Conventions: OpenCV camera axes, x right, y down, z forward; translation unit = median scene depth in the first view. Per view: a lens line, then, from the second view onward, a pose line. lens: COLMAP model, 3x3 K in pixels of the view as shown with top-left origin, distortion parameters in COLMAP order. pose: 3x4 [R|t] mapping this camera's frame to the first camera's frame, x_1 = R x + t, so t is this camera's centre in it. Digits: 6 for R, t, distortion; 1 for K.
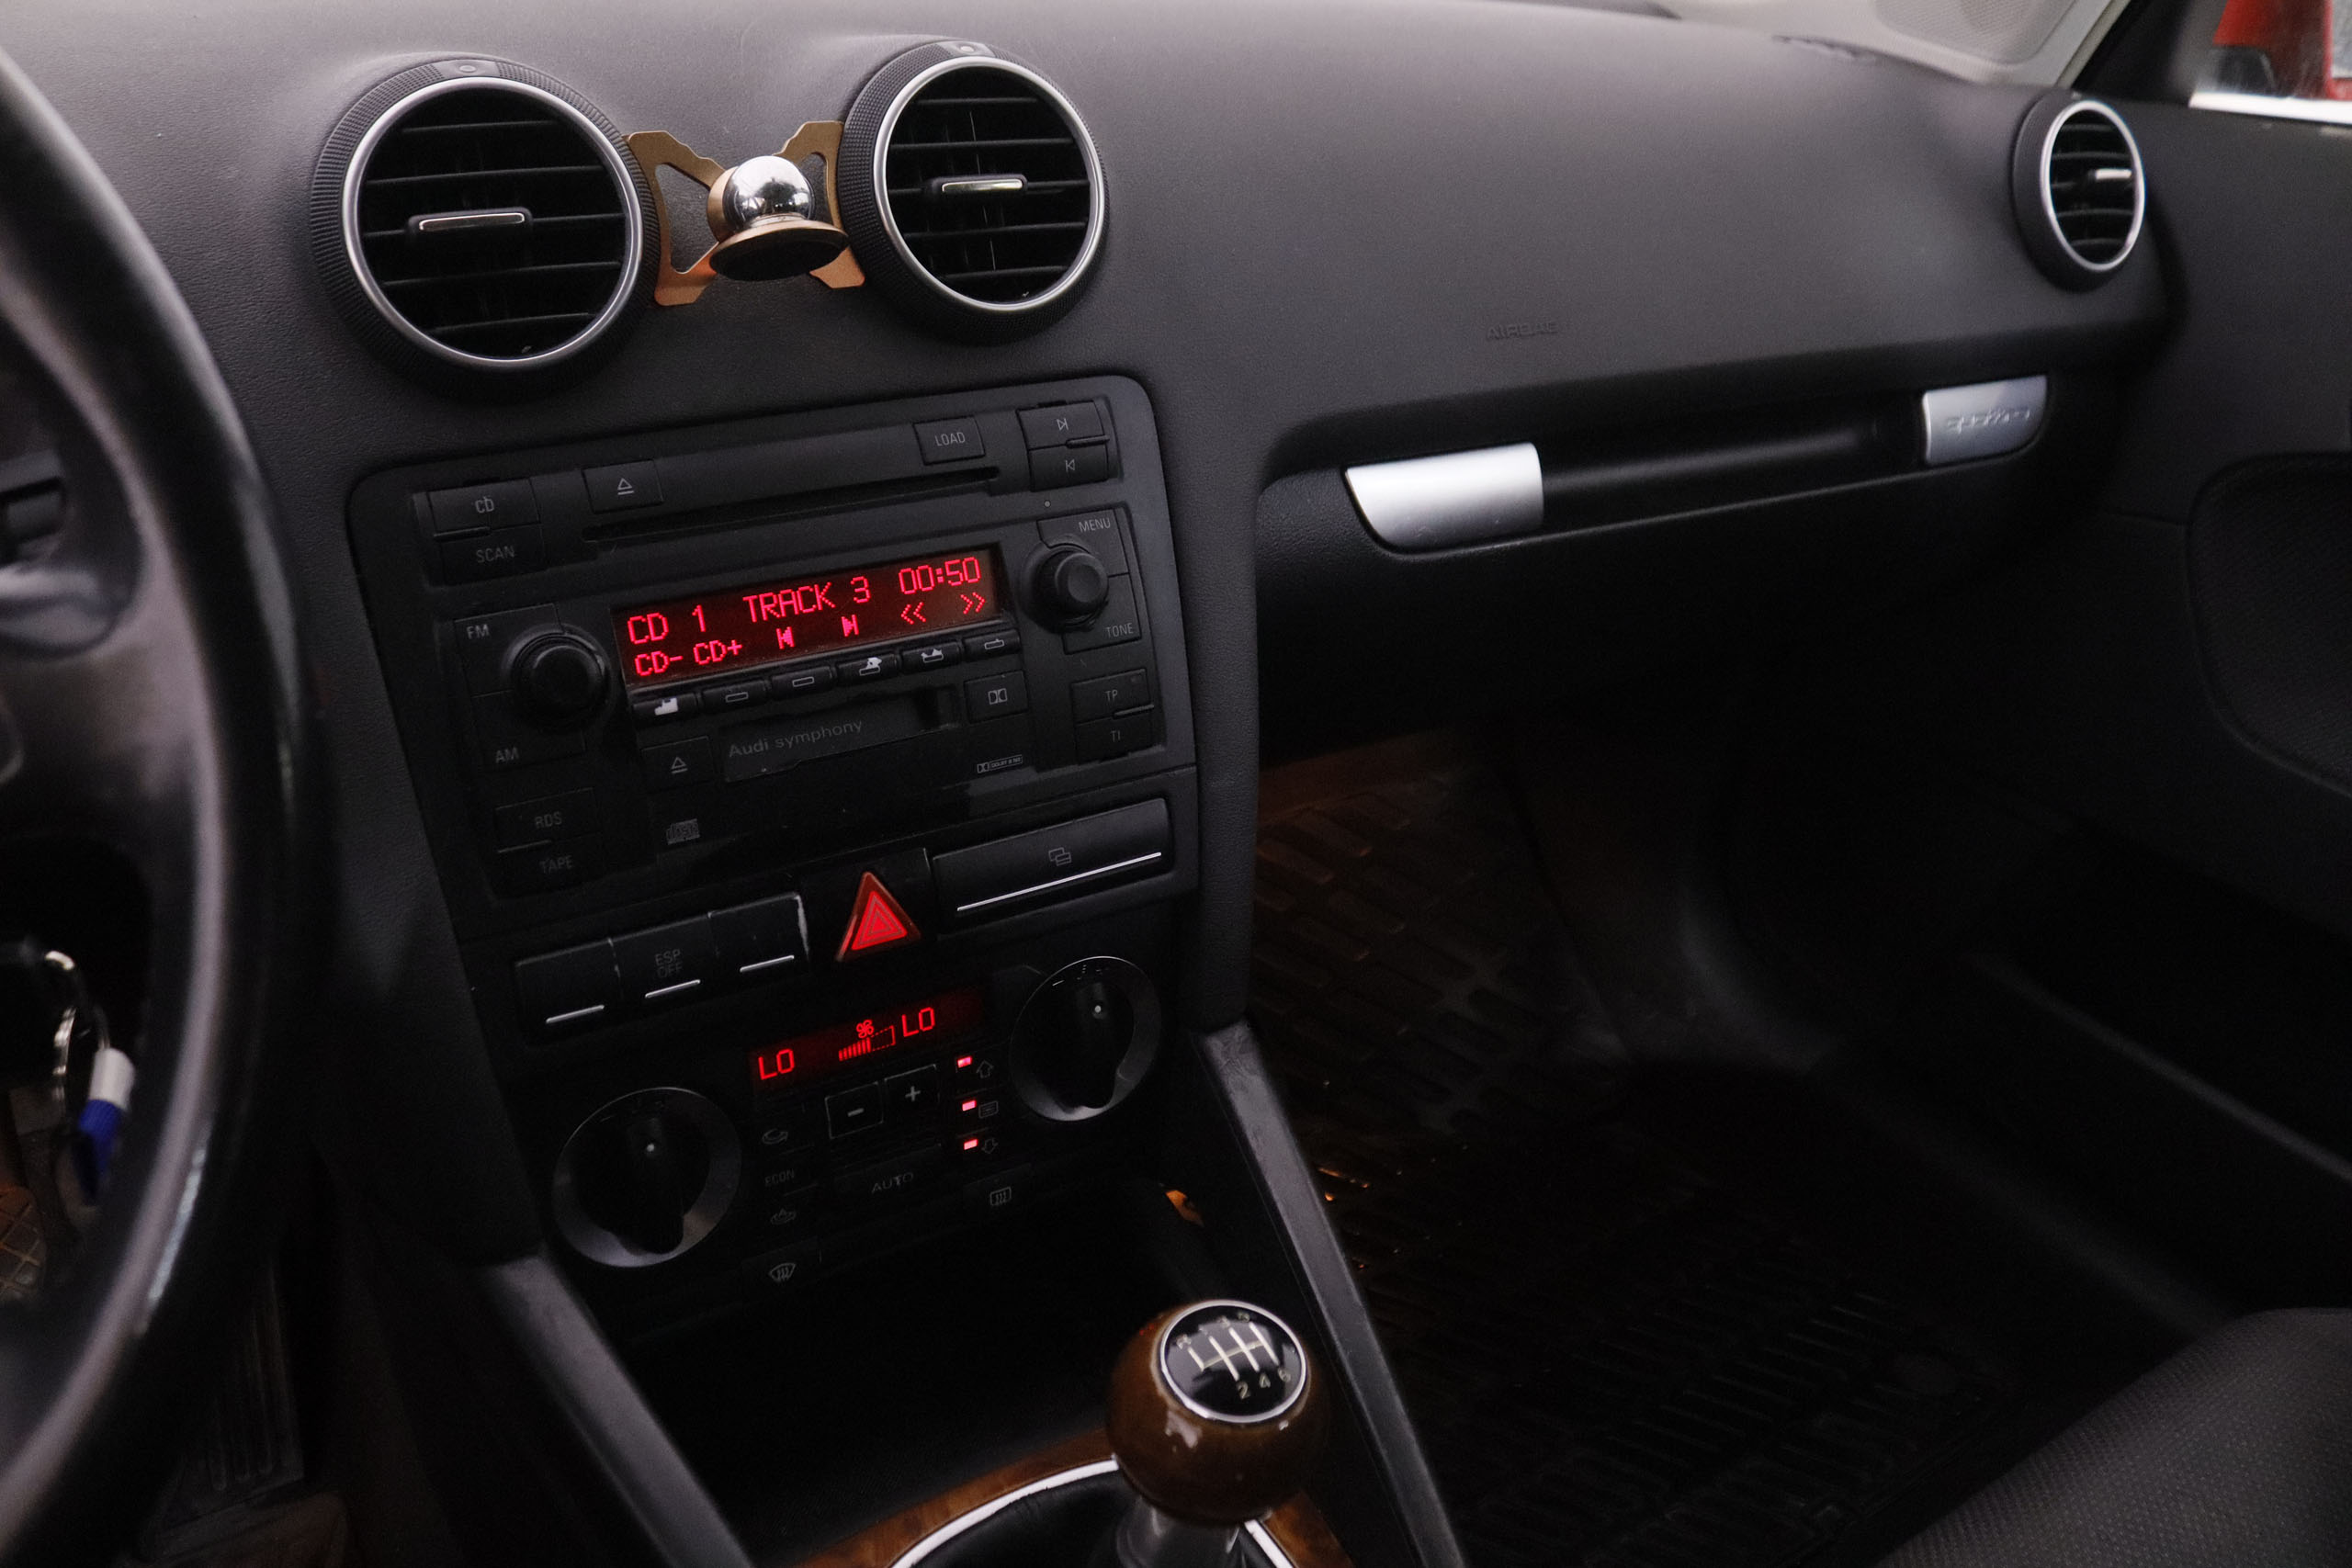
lens RADIAL K [[1928.2, 0, 1185.1], [0, 1928.2, 750.8], [0, 0, 1]] dist [-0.165943, 0.136457]
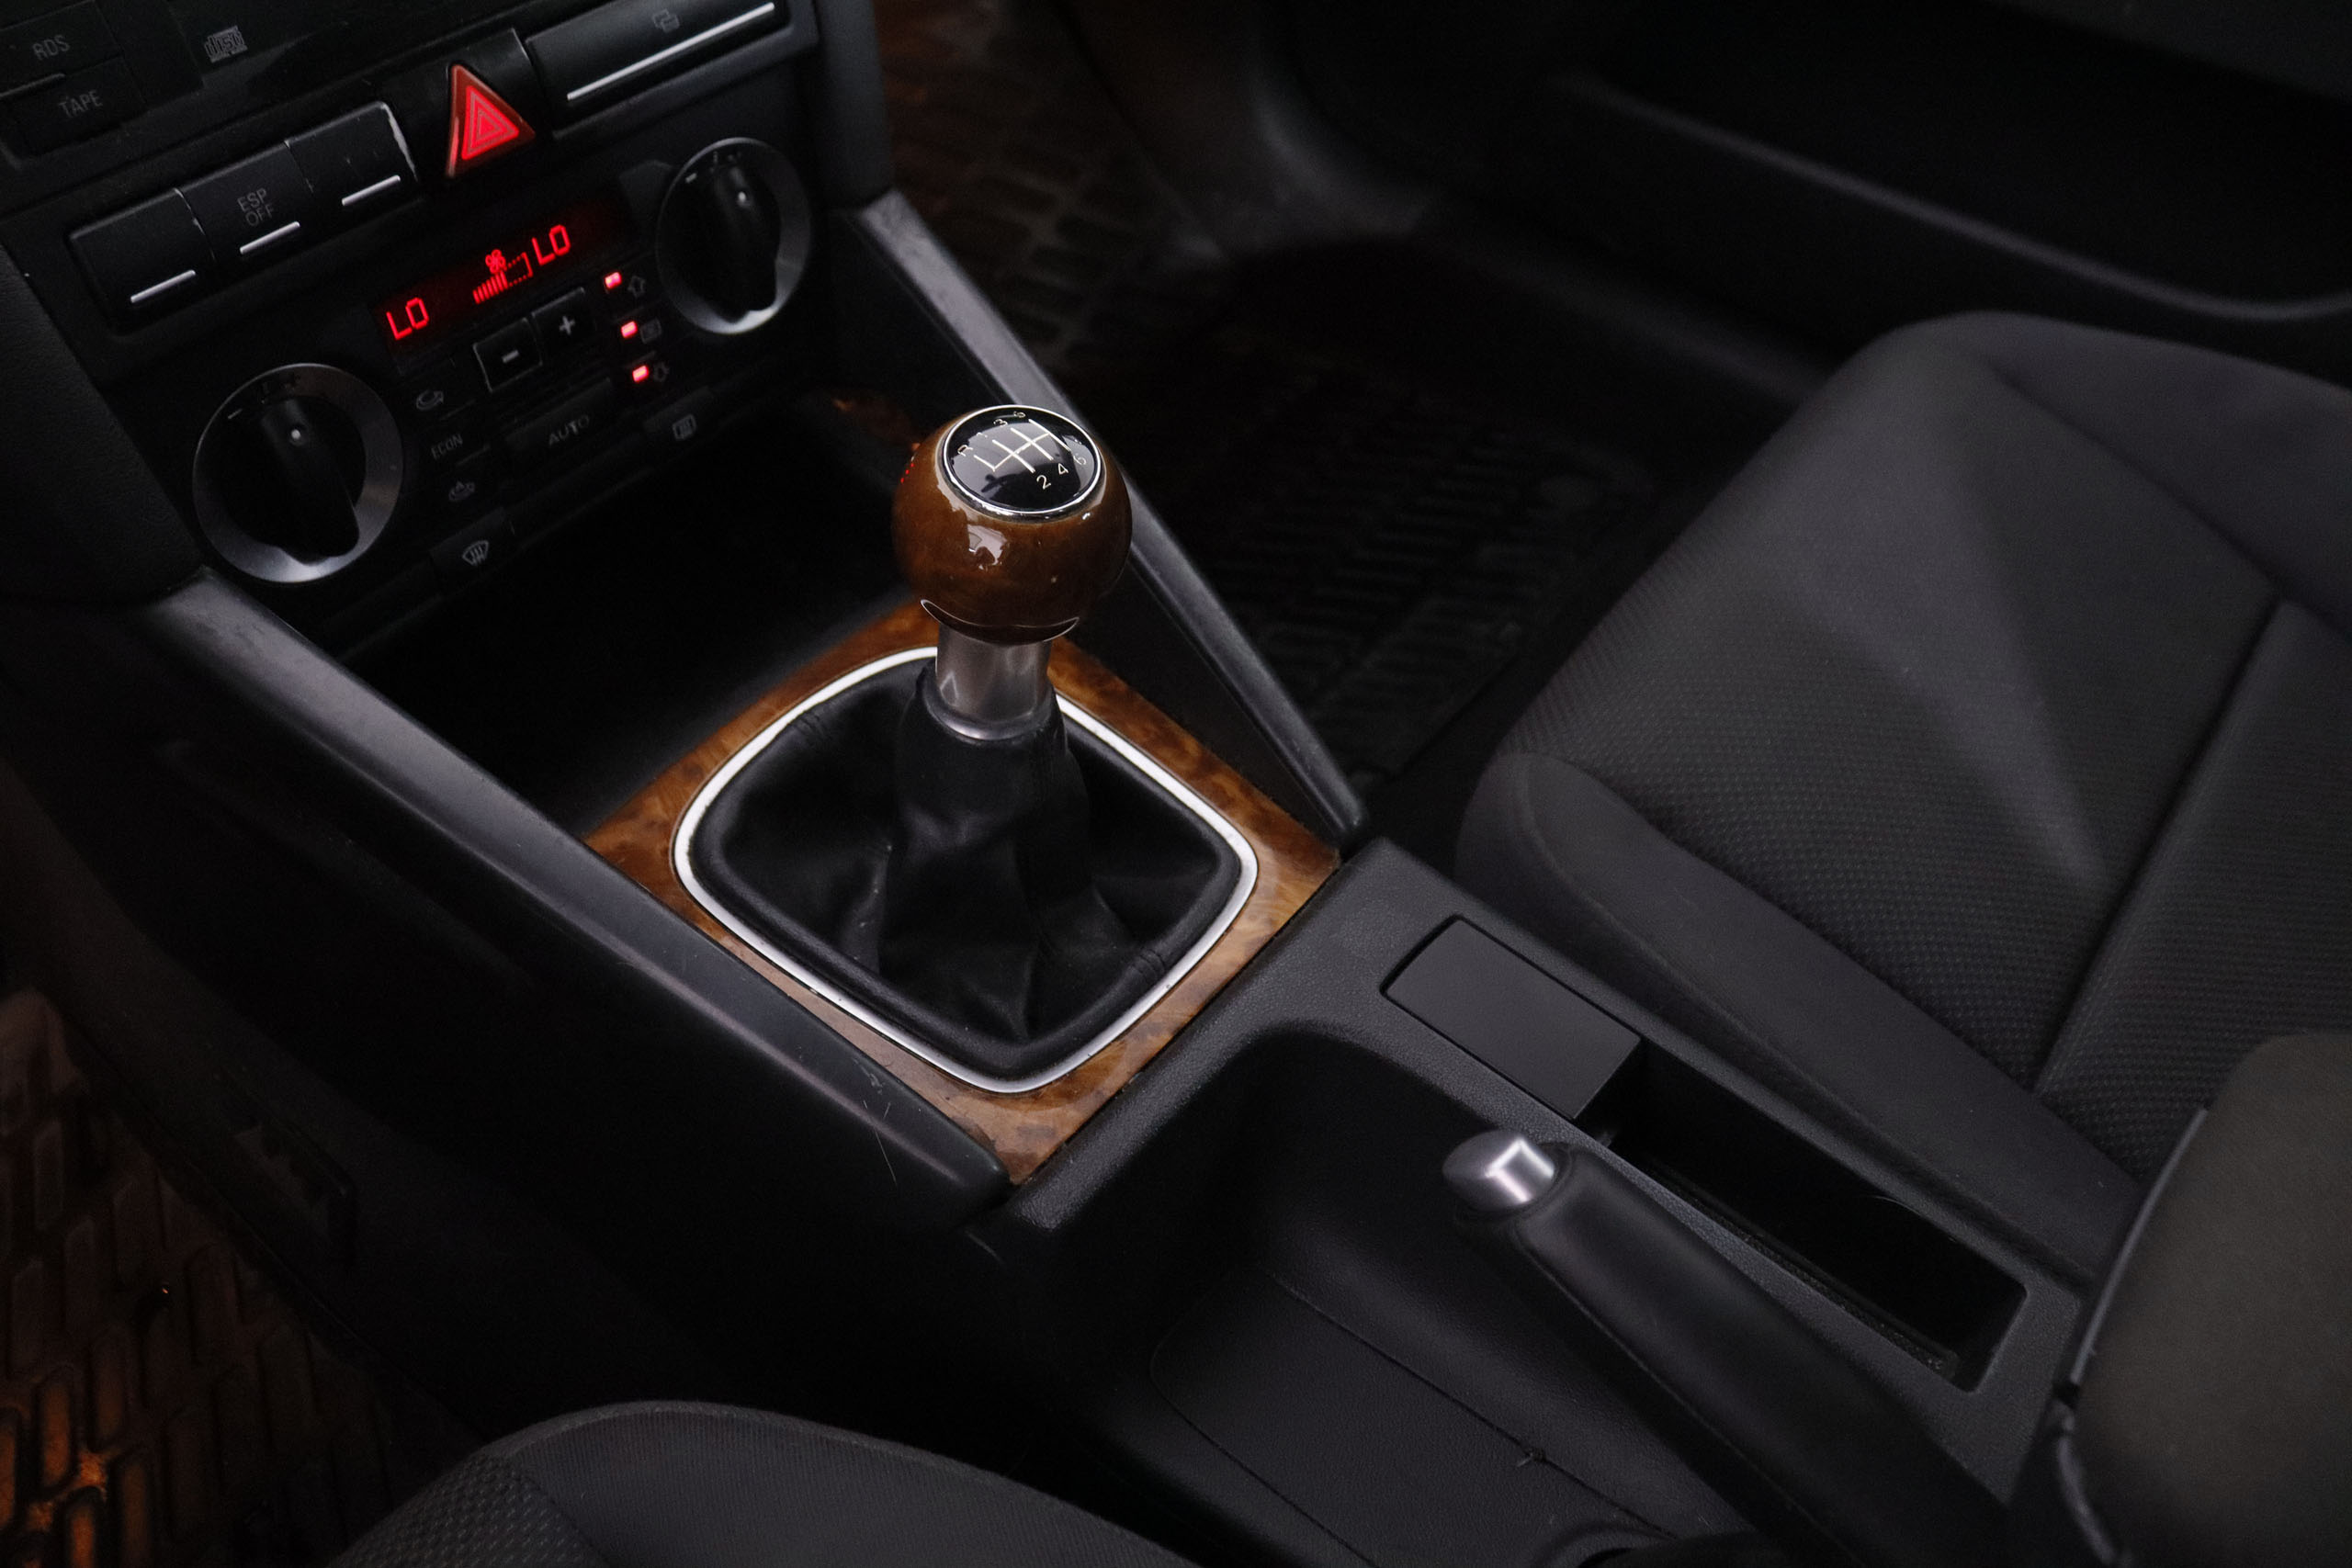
lens RADIAL K [[1928.2, 0, 1185.1], [0, 1928.2, 750.8], [0, 0, 1]] dist [-0.165943, 0.136457]
pose [[0.949604, -0.248035, 0.191651, -0.086601], [0.170296, 0.921561, 0.348891, 0.105362], [-0.263155, -0.298670, 0.917358, 0.057386]]
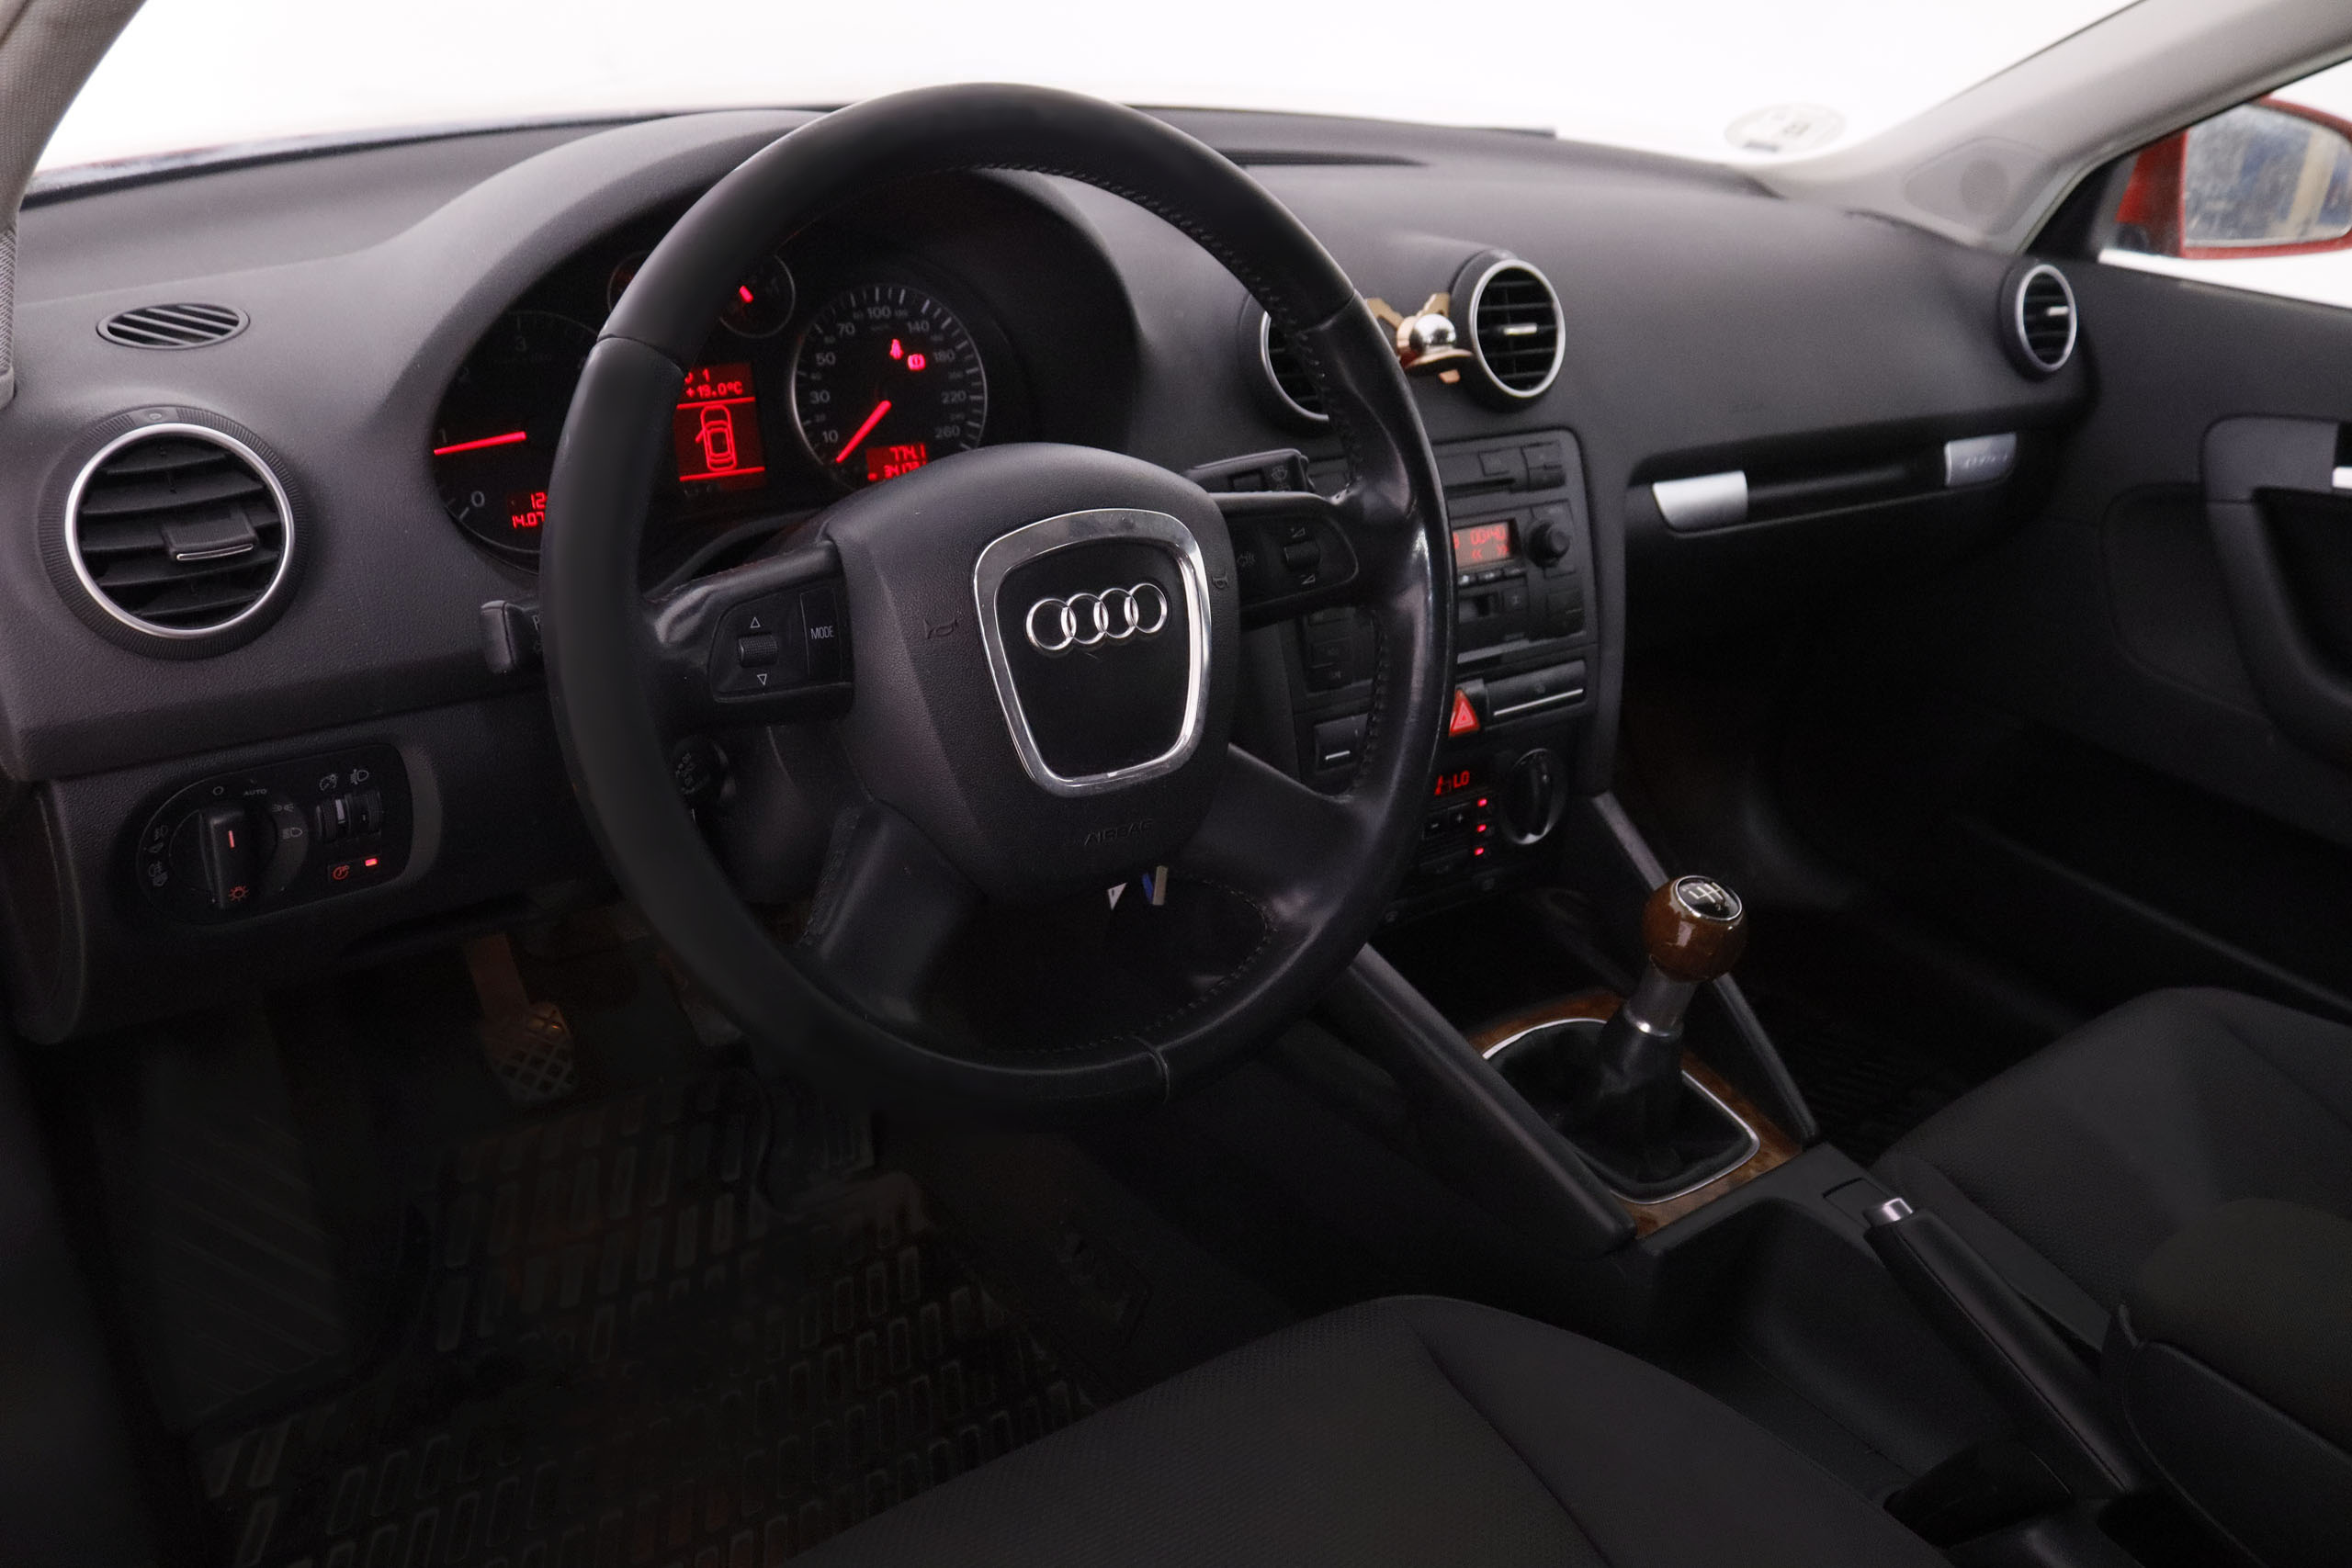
lens RADIAL K [[1928.2, 0, 1185.1], [0, 1928.2, 750.8], [0, 0, 1]] dist [-0.165943, 0.136457]
pose [[0.997802, 0.002320, 0.066228, -0.529610], [-0.001452, 0.999912, -0.013150, 0.140361], [-0.066253, 0.013025, 0.997718, -0.822552]]
